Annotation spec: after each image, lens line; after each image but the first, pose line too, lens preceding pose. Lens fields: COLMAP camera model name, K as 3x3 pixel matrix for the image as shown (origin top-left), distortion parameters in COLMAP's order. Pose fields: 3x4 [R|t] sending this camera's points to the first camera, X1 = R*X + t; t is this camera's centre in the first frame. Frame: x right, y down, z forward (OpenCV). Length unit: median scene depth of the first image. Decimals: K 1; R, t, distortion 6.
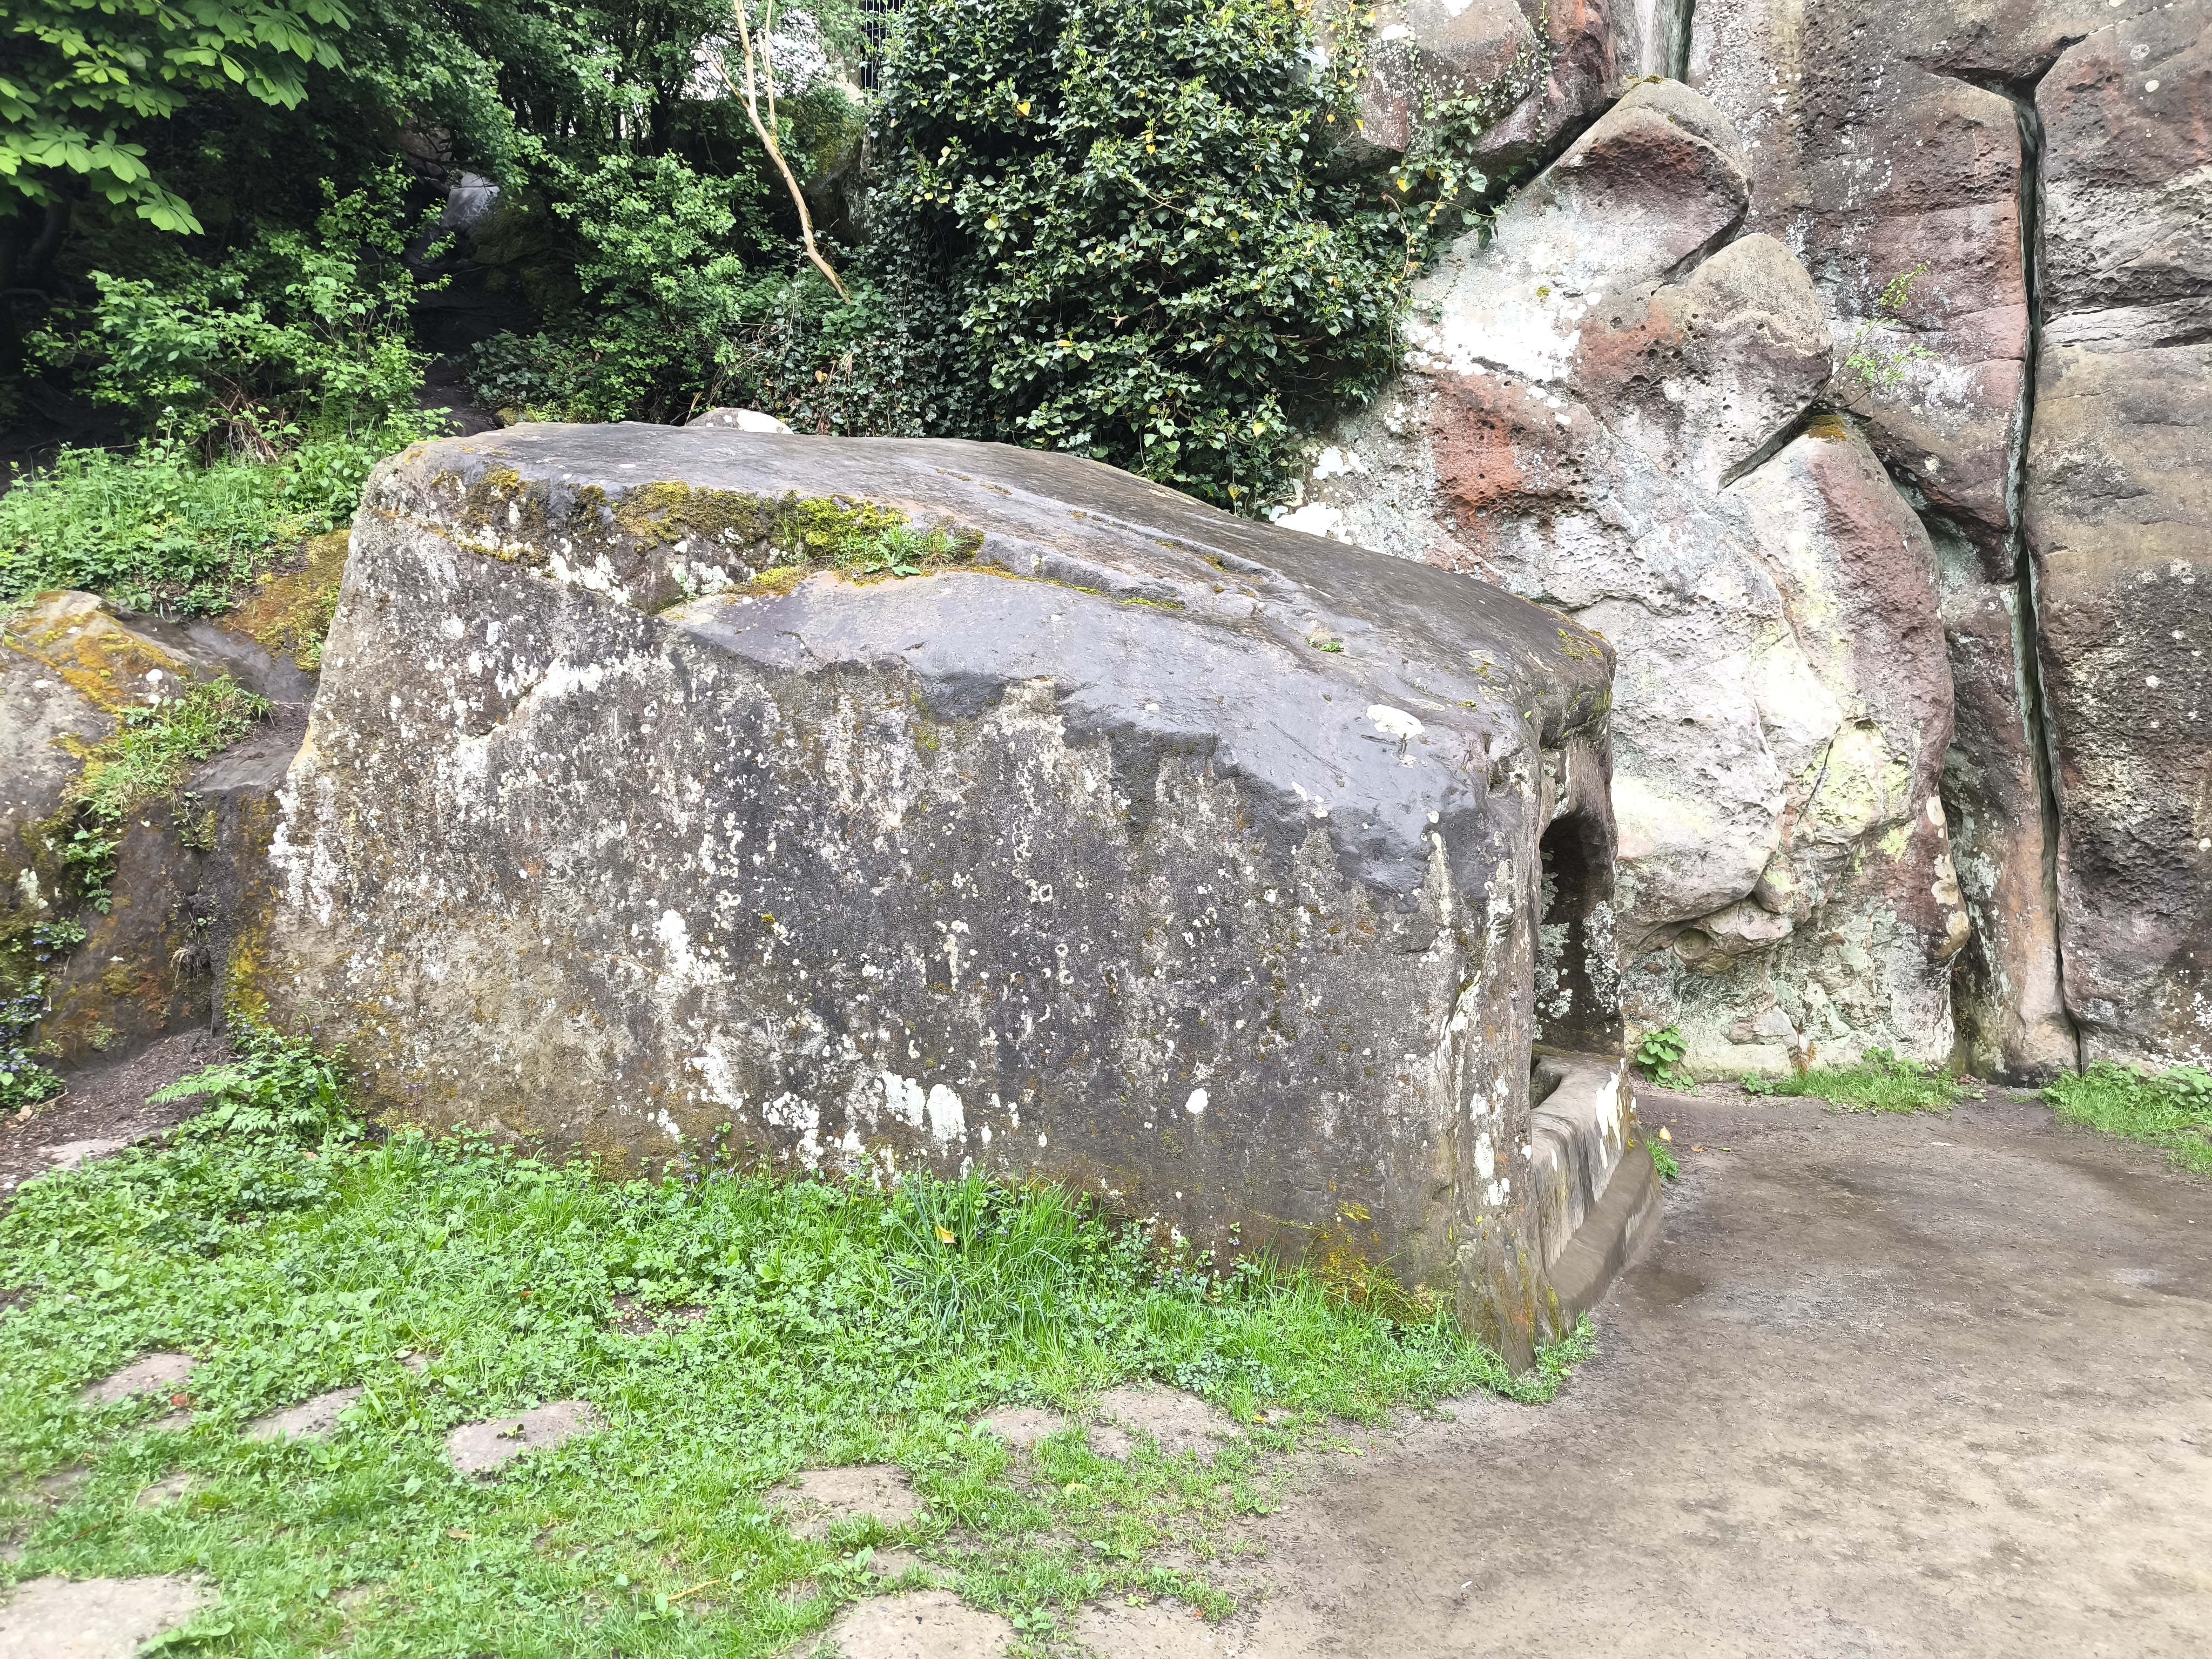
lens RADIAL K [[1546.0, 0, 1106.0], [0, 1546.0, 829.5], [0, 0, 1]] dist [0.038292, -0.023437]
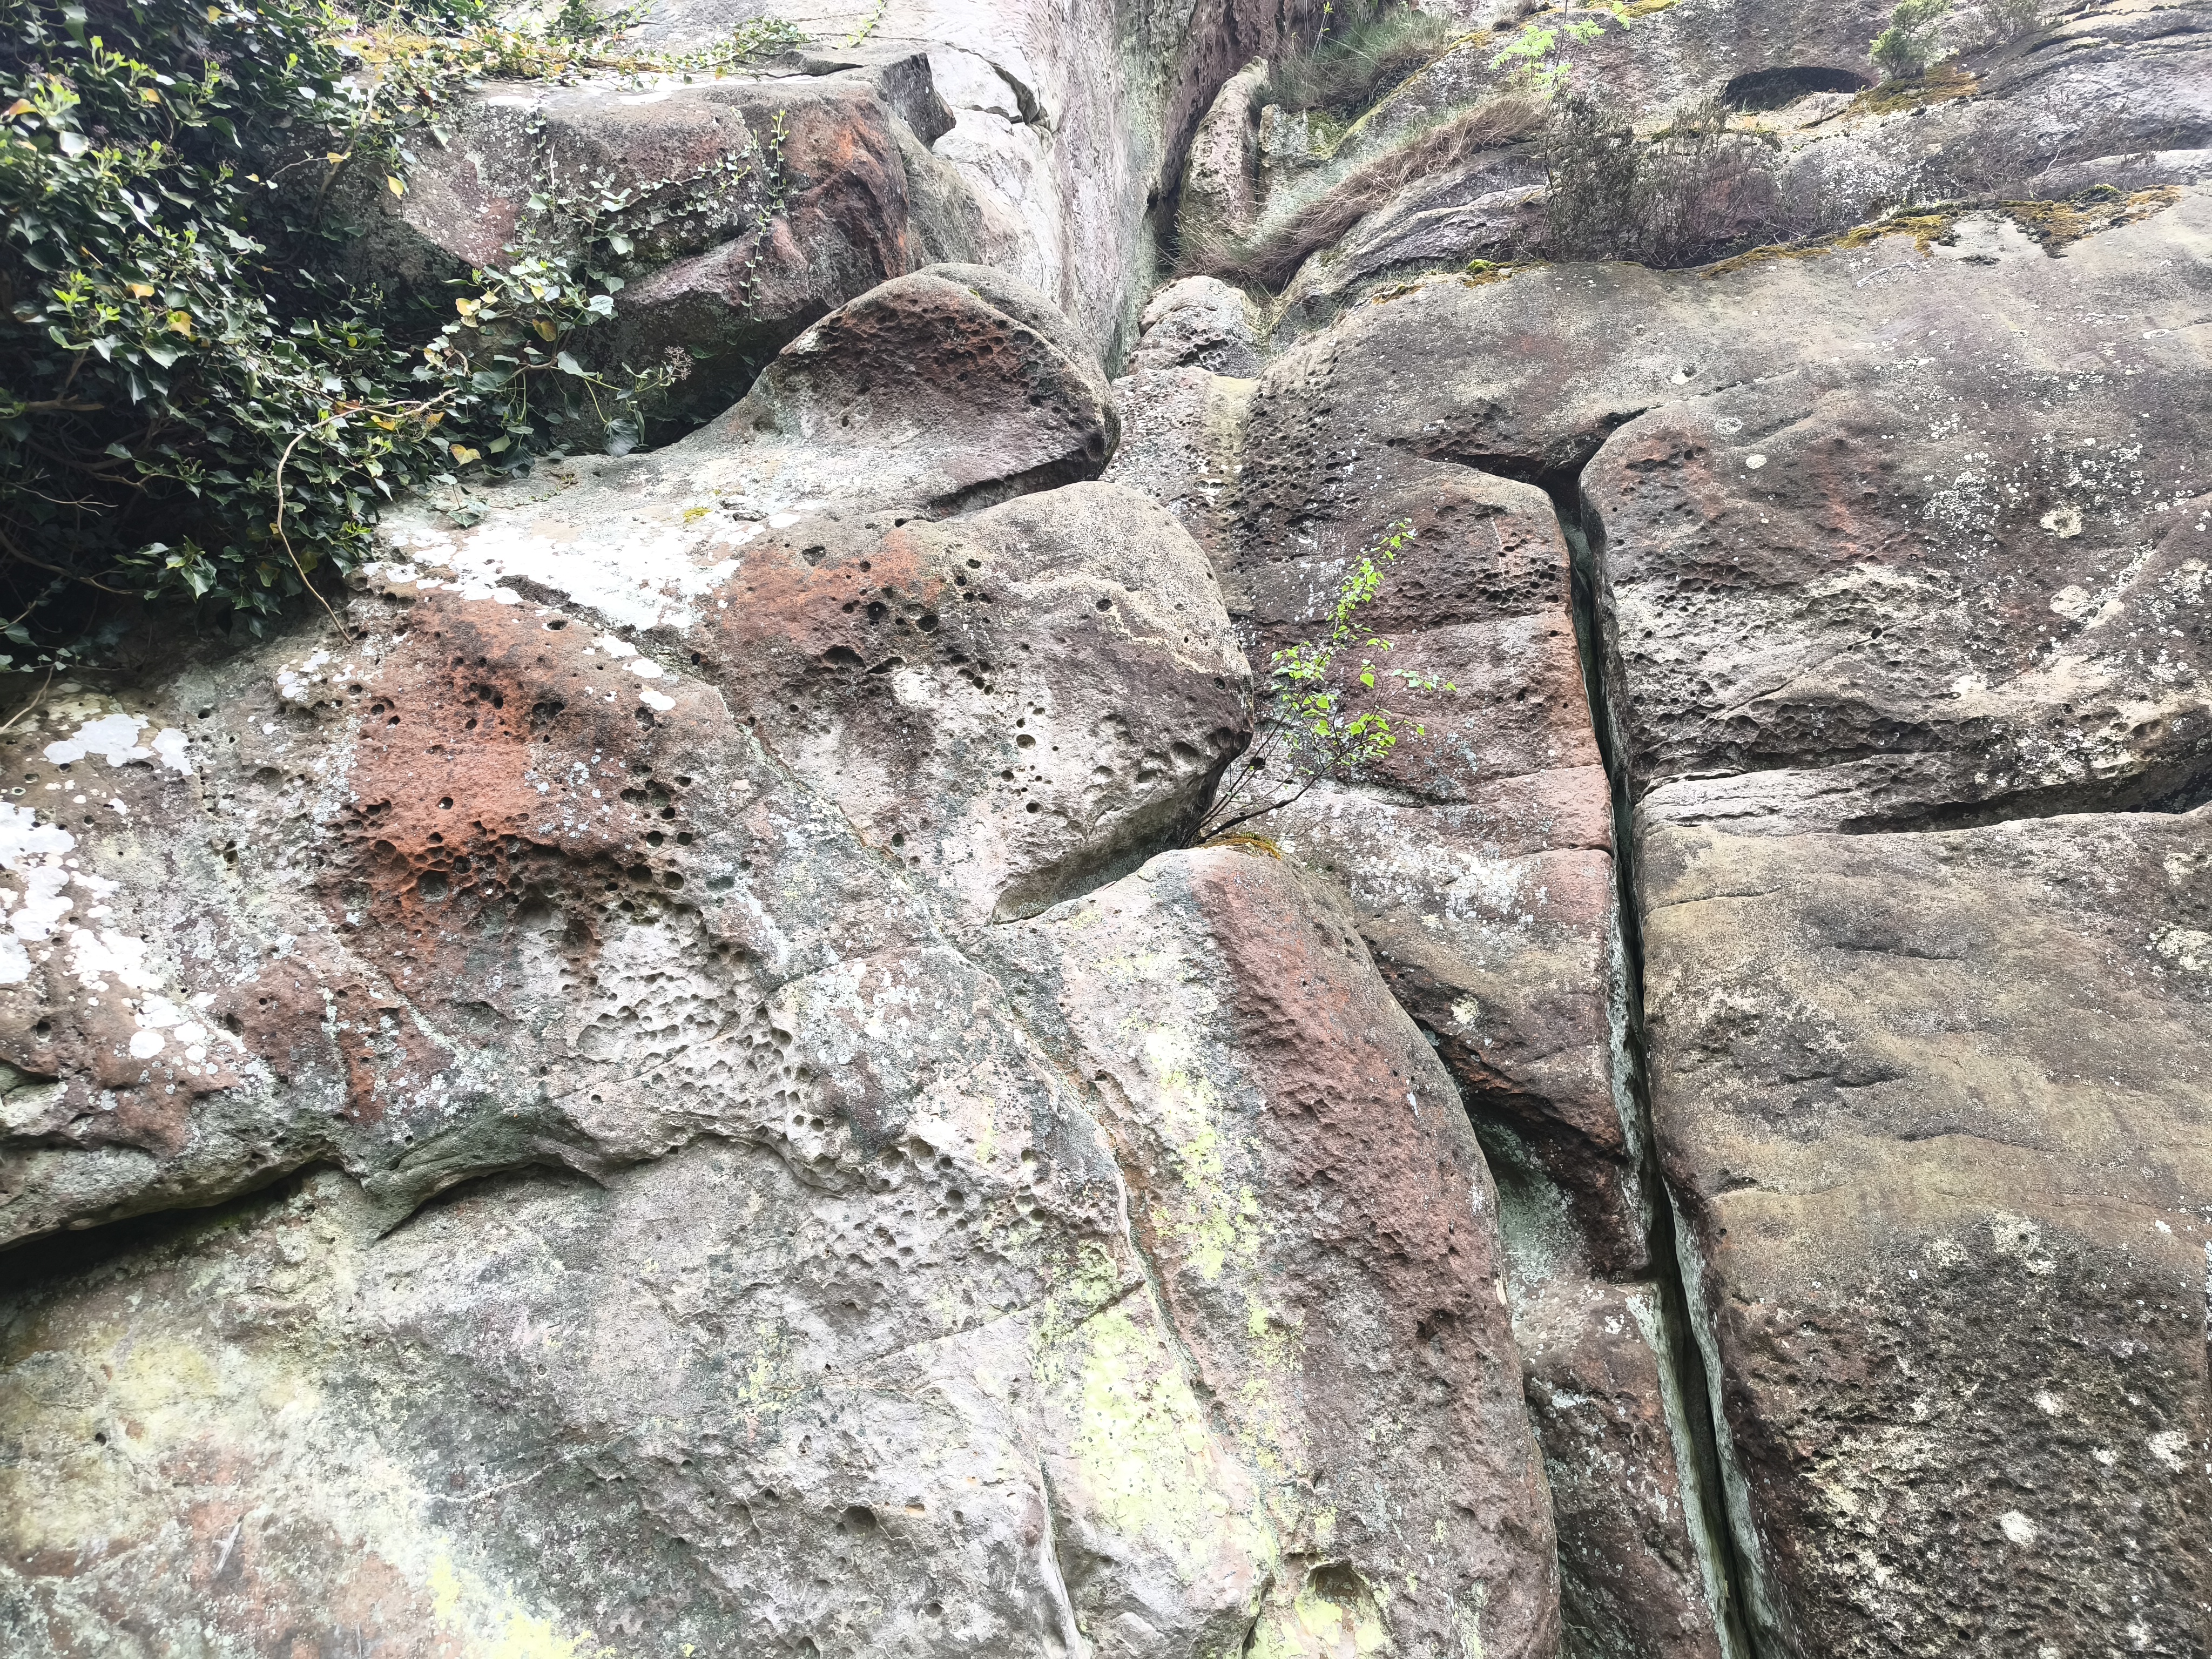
lens RADIAL K [[1546.0, 0, 1106.0], [0, 1546.0, 829.5], [0, 0, 1]] dist [0.038292, -0.023437]
pose [[0.964425, 0.193873, 0.179715, 0.338461], [-0.066892, 0.836668, -0.543611, -0.013241], [-0.255753, 0.512250, 0.819872, 0.632640]]
